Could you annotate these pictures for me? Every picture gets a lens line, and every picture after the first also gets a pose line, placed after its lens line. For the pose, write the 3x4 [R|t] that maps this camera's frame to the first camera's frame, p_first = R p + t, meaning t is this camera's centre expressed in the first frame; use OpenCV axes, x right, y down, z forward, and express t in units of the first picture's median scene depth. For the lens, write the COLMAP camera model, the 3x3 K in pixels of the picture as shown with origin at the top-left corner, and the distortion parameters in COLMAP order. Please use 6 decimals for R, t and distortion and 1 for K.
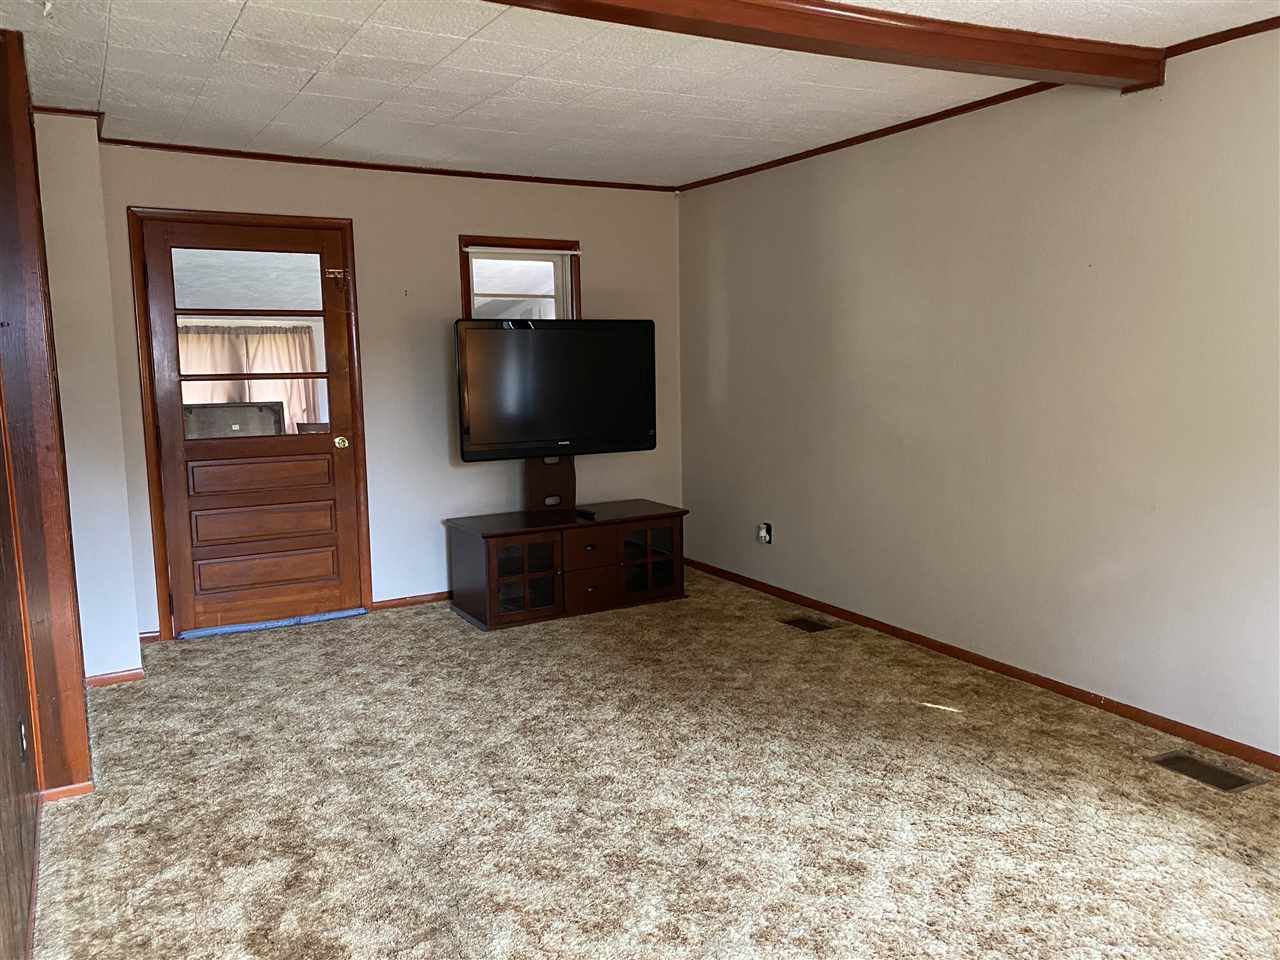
lens RADIAL K [[973.3, 0, 640.0], [0, 973.3, 480.0], [0, 0, 1]] dist [0.061429, -0.078422]
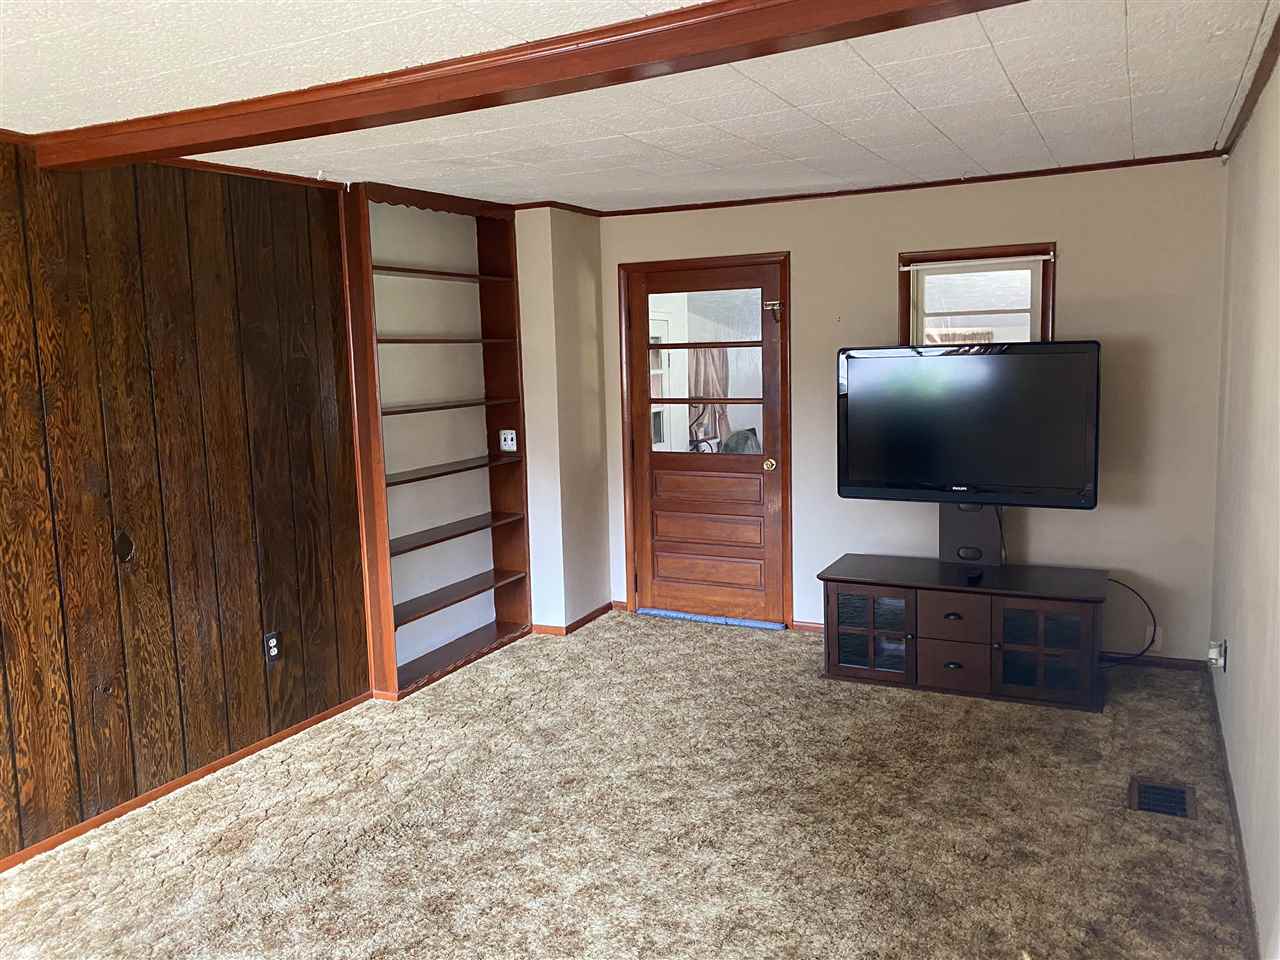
lens RADIAL K [[983.5, 0, 640.2], [0, 983.5, 468.6], [0, 0, 1]] dist [0.096785, -0.171944]
pose [[0.559146, 0.100994, -0.822895, 0.553433], [-0.088749, 0.994141, 0.061708, -0.097737], [0.824305, 0.038527, 0.564833, 0.320262]]
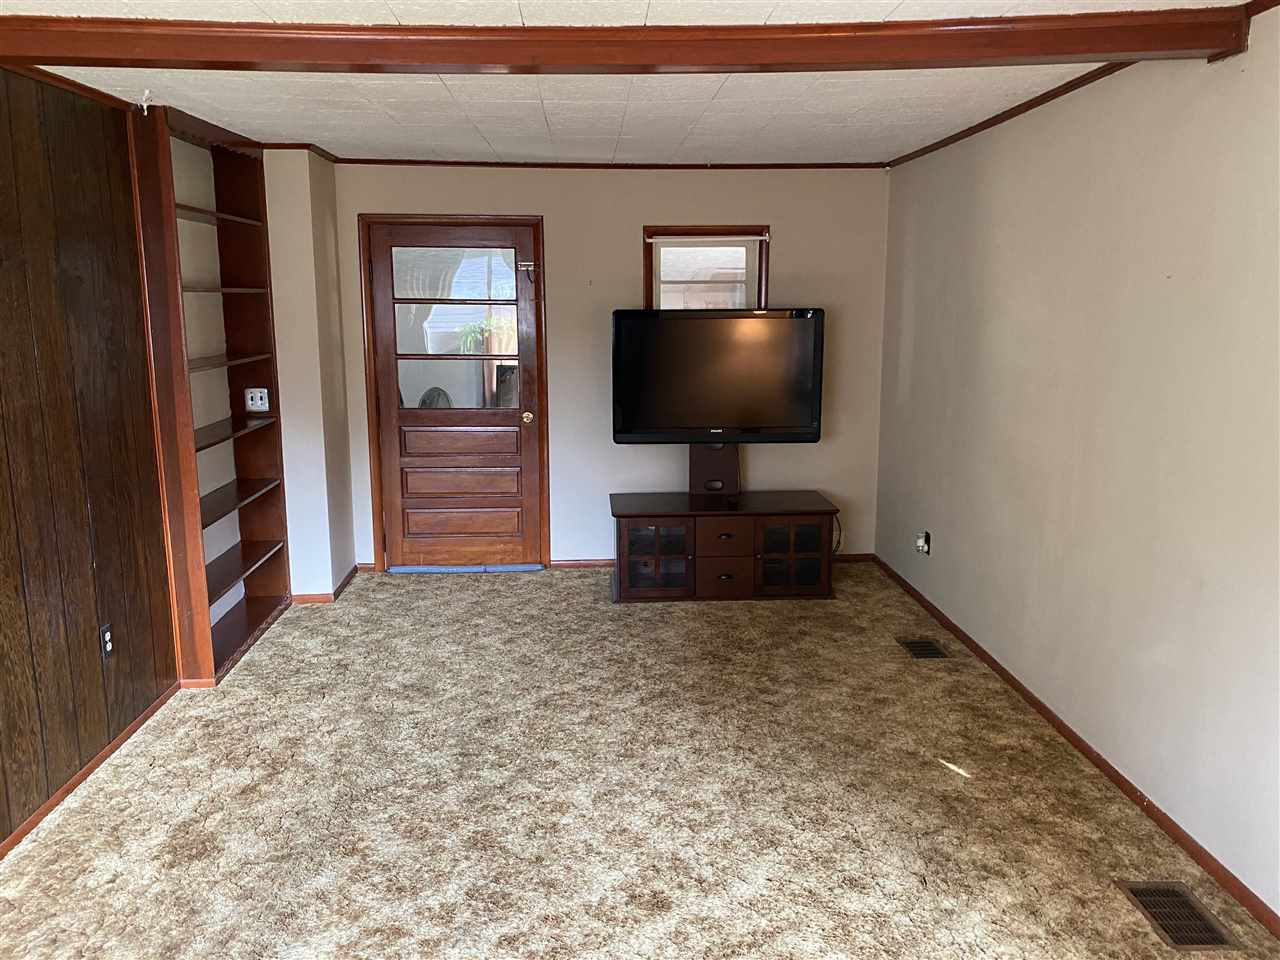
lens RADIAL K [[973.3, 0, 640.0], [0, 973.3, 480.0], [0, 0, 1]] dist [0.061429, -0.078422]
pose [[0.896251, 0.093603, -0.433559, 0.340621], [-0.069542, 0.995044, 0.071067, -0.062134], [0.438063, -0.033543, 0.898318, 0.057509]]
